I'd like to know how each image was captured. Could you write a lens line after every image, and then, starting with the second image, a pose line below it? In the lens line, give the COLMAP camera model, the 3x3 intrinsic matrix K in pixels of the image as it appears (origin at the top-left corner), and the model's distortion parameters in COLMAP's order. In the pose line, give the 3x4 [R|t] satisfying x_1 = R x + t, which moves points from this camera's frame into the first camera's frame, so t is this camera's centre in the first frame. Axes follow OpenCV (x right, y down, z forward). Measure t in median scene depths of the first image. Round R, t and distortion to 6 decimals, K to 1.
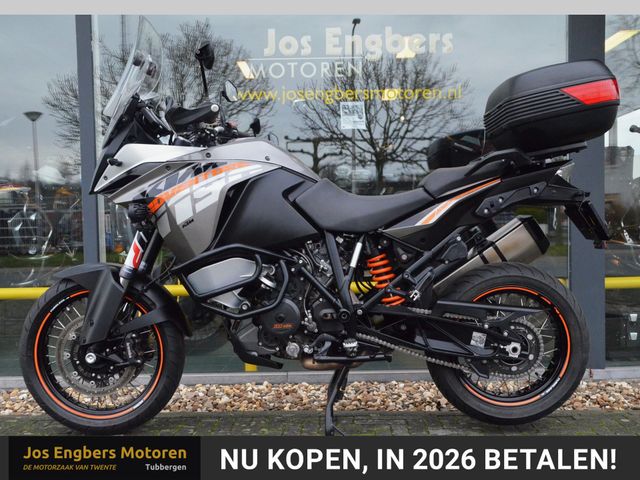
lens RADIAL K [[778.7, 0, 313.0], [0, 778.7, 250.4], [0, 0, 1]] dist [-0.034545, 0.000000]
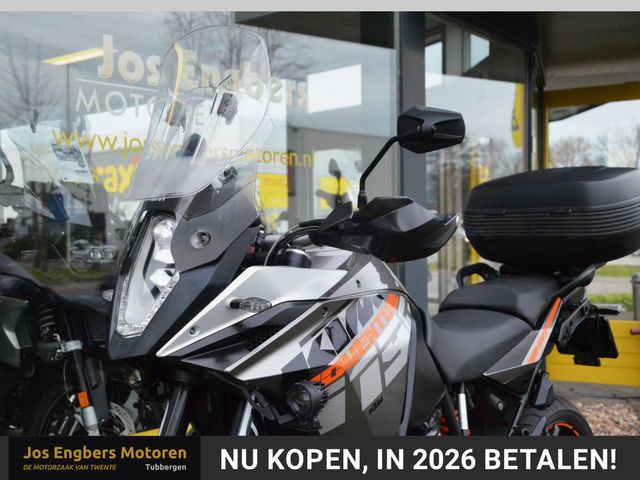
lens RADIAL K [[895.8, 0, 317.1], [0, 895.8, 243.1], [0, 0, 1]] dist [0.102365, 0.000000]
pose [[0.654495, -0.002246, 0.756063, -0.665278], [0.022416, 0.999614, -0.016435, -0.139730], [-0.755734, 0.027704, 0.654293, 0.547187]]
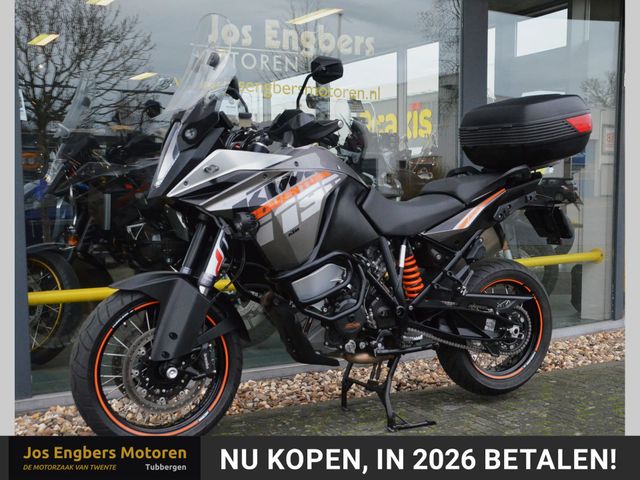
lens RADIAL K [[916.2, 0, 337.3], [0, 916.2, 250.7], [0, 0, 1]] dist [0.017976, 0.000000]
pose [[0.850960, -0.027264, 0.524522, -0.702680], [0.006516, 0.999123, 0.041361, -0.056176], [-0.525190, -0.031779, 0.850391, -0.056811]]
